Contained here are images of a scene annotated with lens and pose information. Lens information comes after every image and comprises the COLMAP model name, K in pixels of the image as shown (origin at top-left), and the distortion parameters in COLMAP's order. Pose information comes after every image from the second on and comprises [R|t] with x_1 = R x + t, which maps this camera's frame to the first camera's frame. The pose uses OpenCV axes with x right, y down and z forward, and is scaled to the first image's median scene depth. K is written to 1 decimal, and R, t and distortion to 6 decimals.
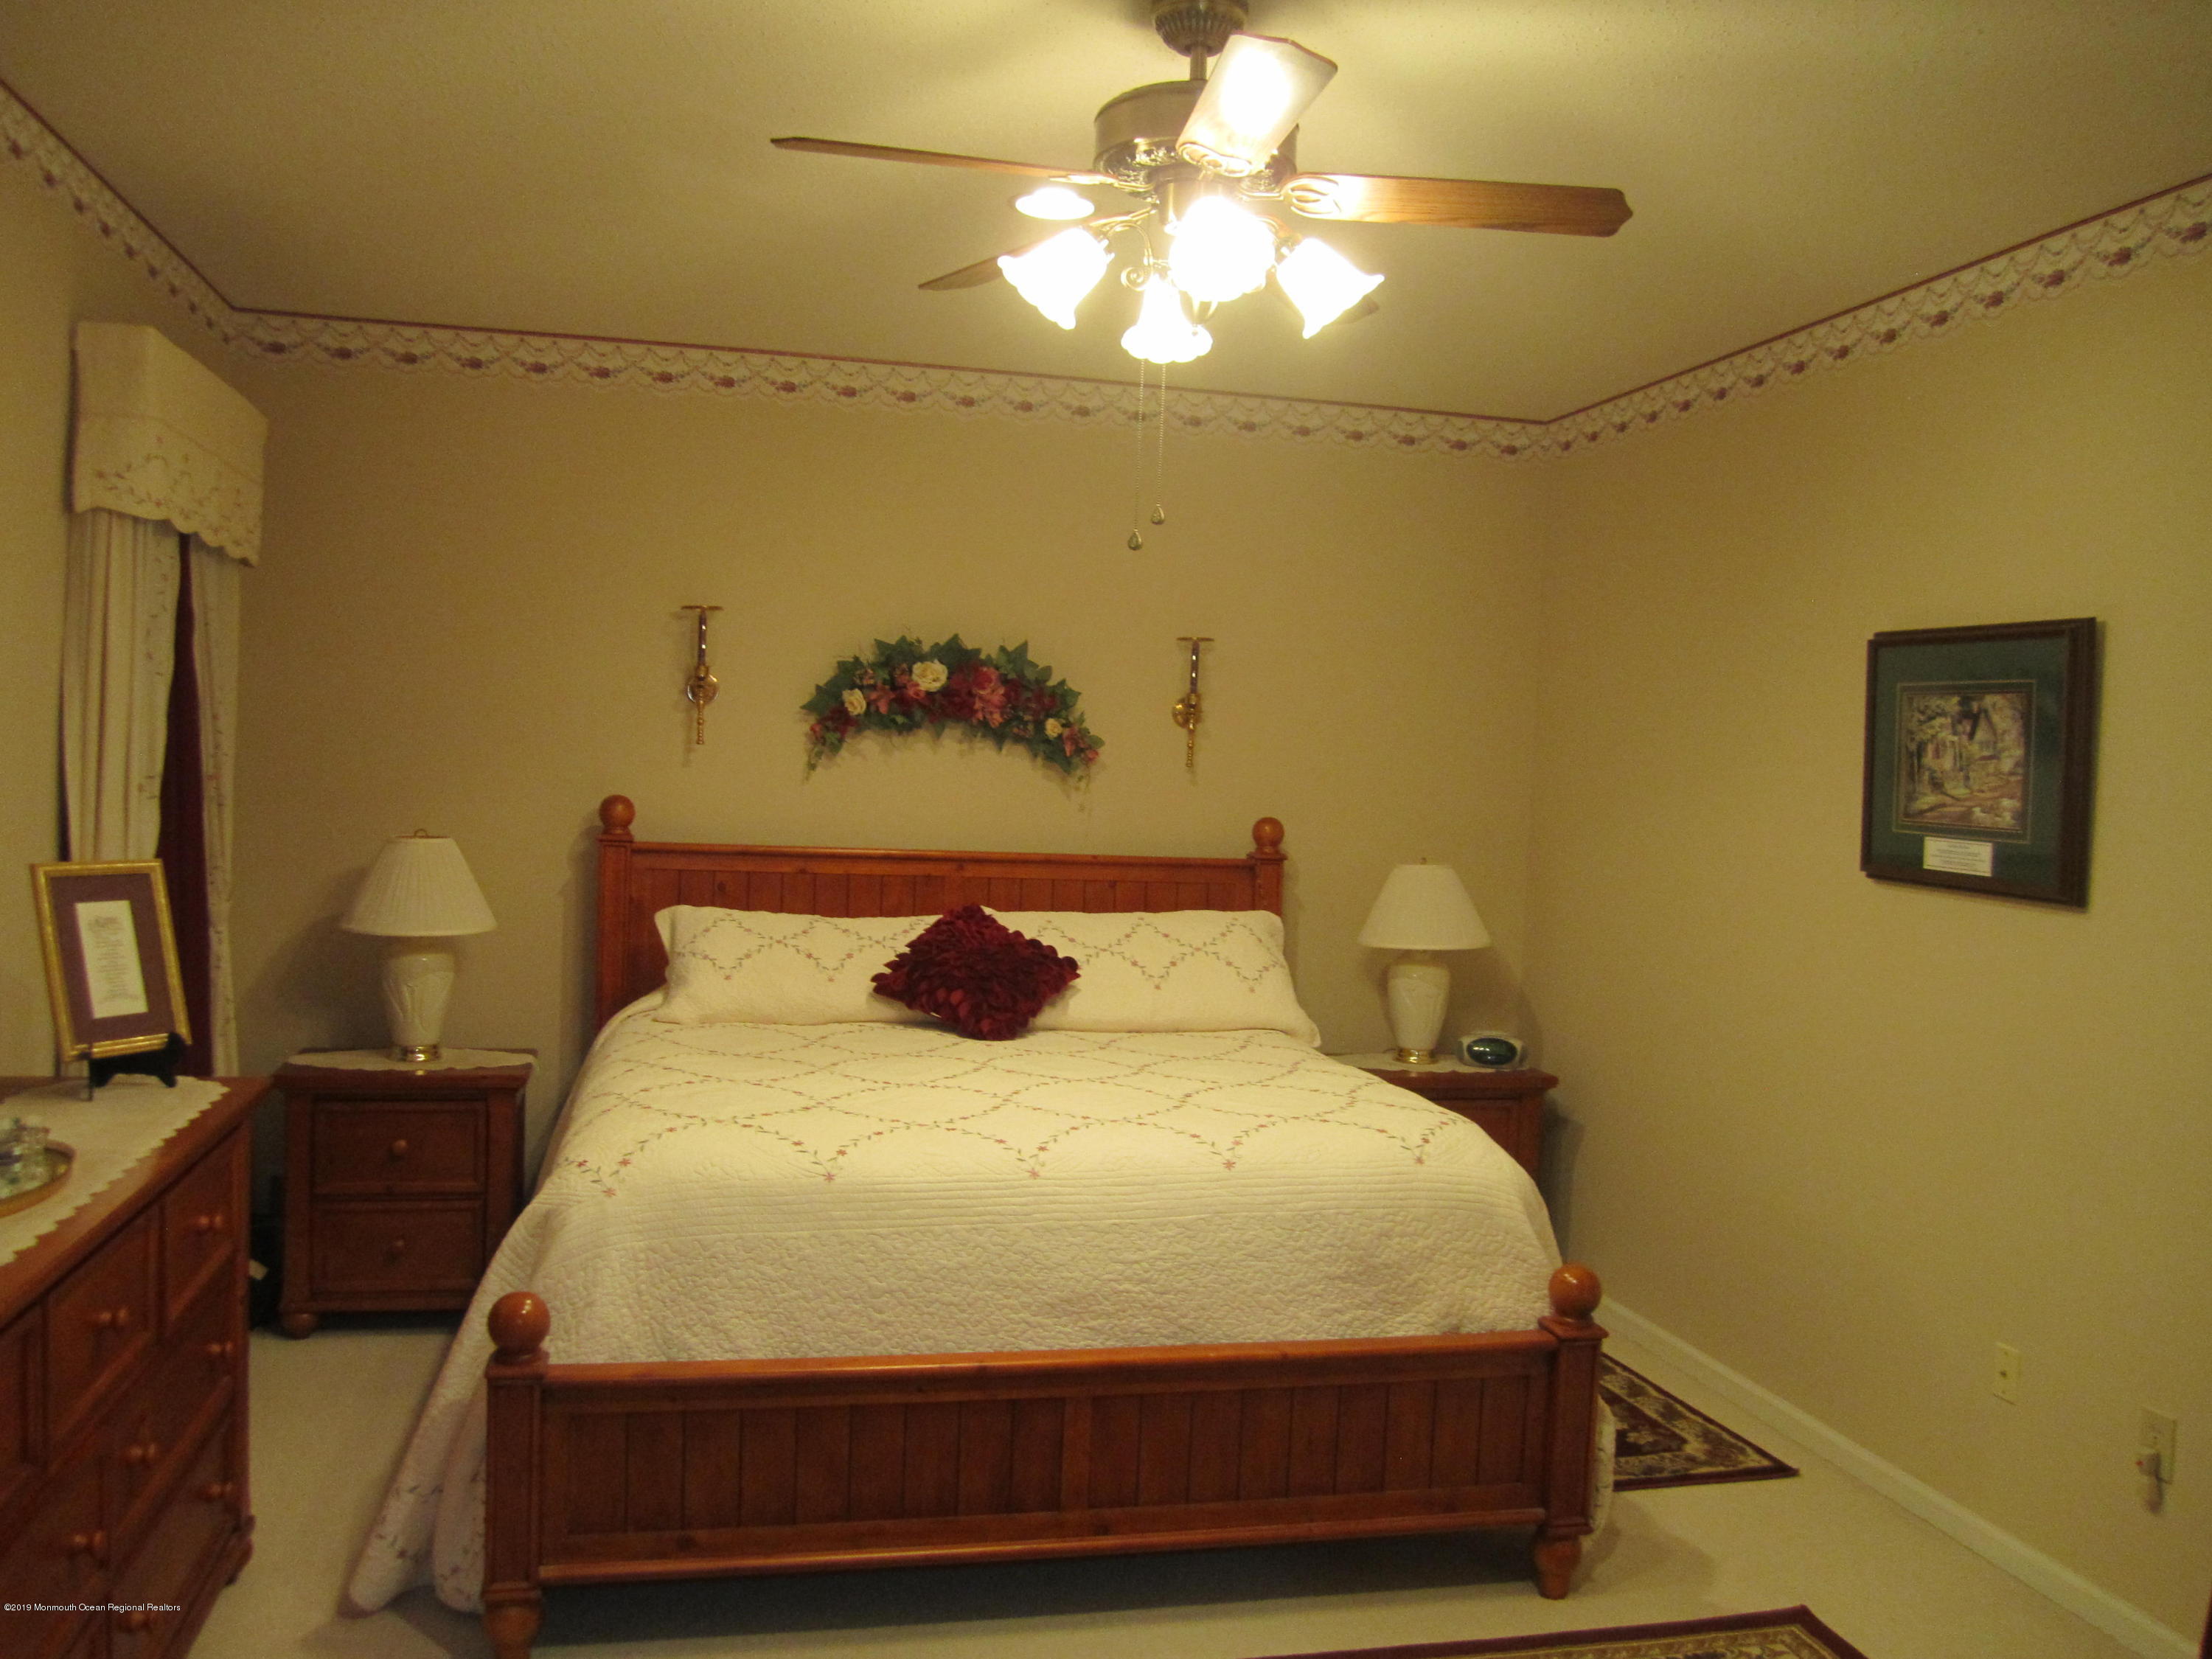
lens RADIAL K [[1803.6, 0, 1097.1], [0, 1803.6, 825.3], [0, 0, 1]] dist [-0.070987, 0.033533]
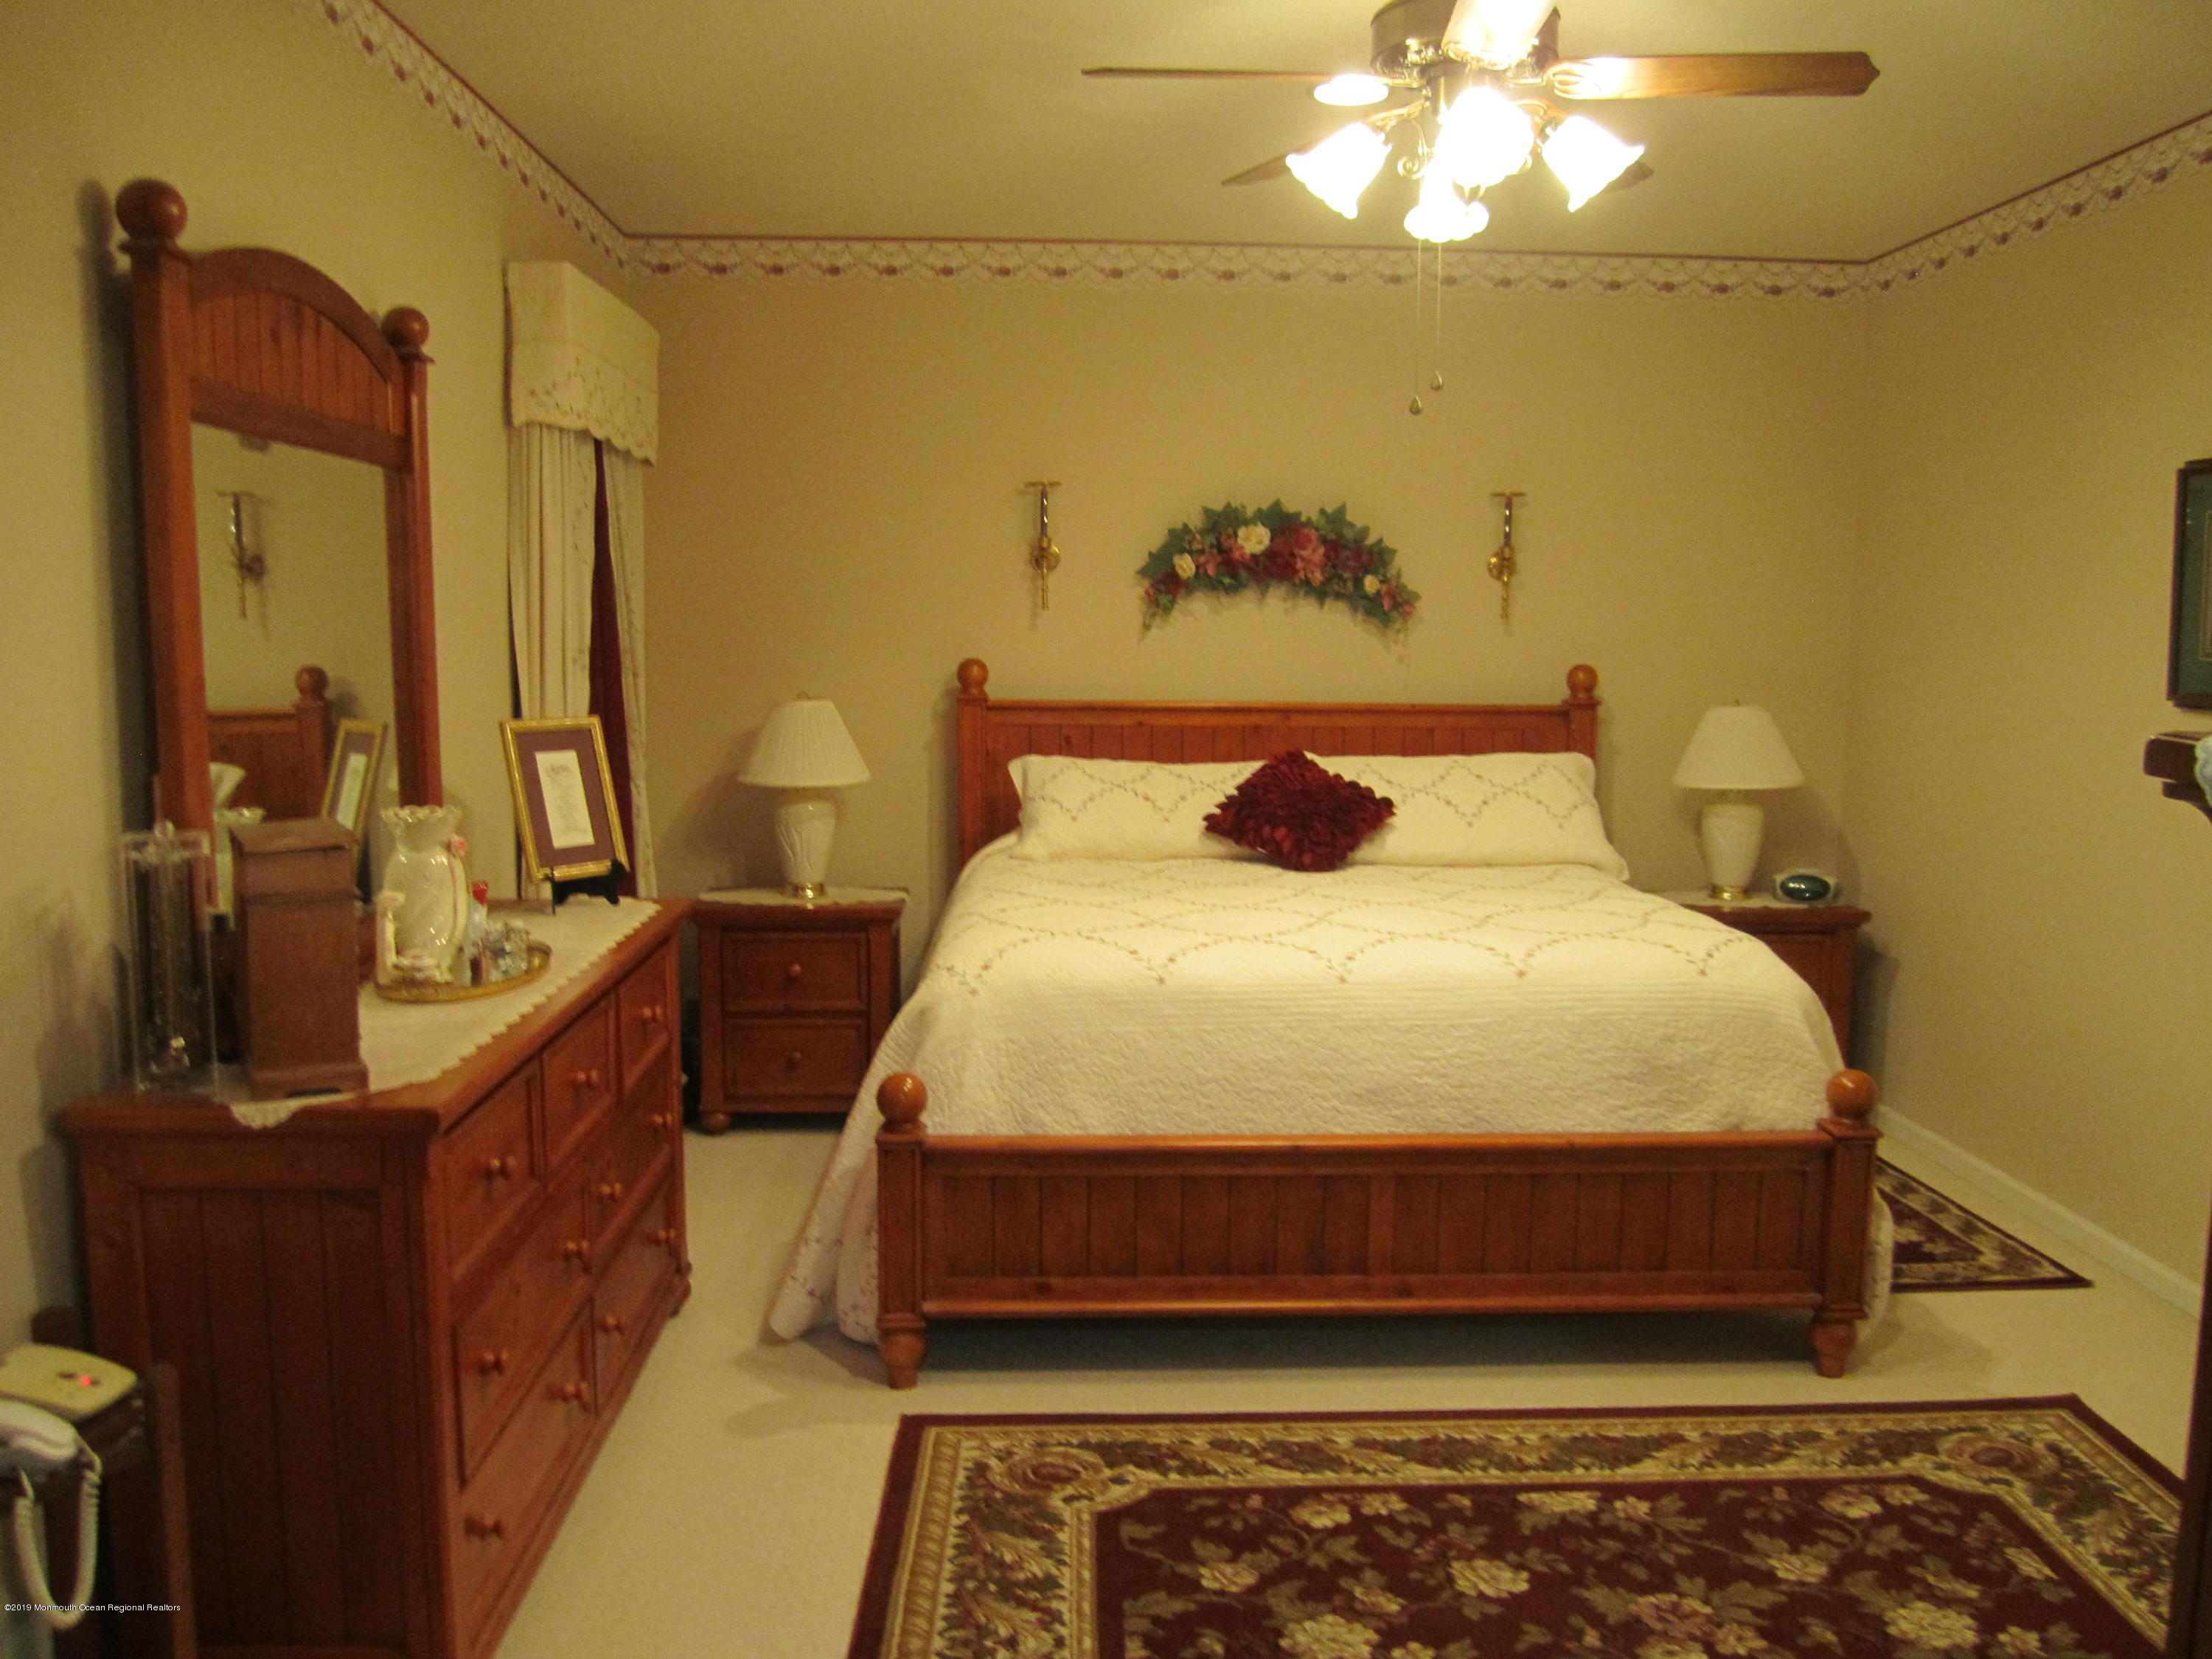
lens RADIAL K [[1803.6, 0, 1111.7], [0, 1803.6, 831.0], [0, 0, 1]] dist [-0.070987, 0.033533]
pose [[0.982442, -0.009885, -0.186305, 0.032097], [0.023869, 0.997049, 0.072966, 0.014863], [0.185034, -0.076132, 0.979779, -0.113957]]
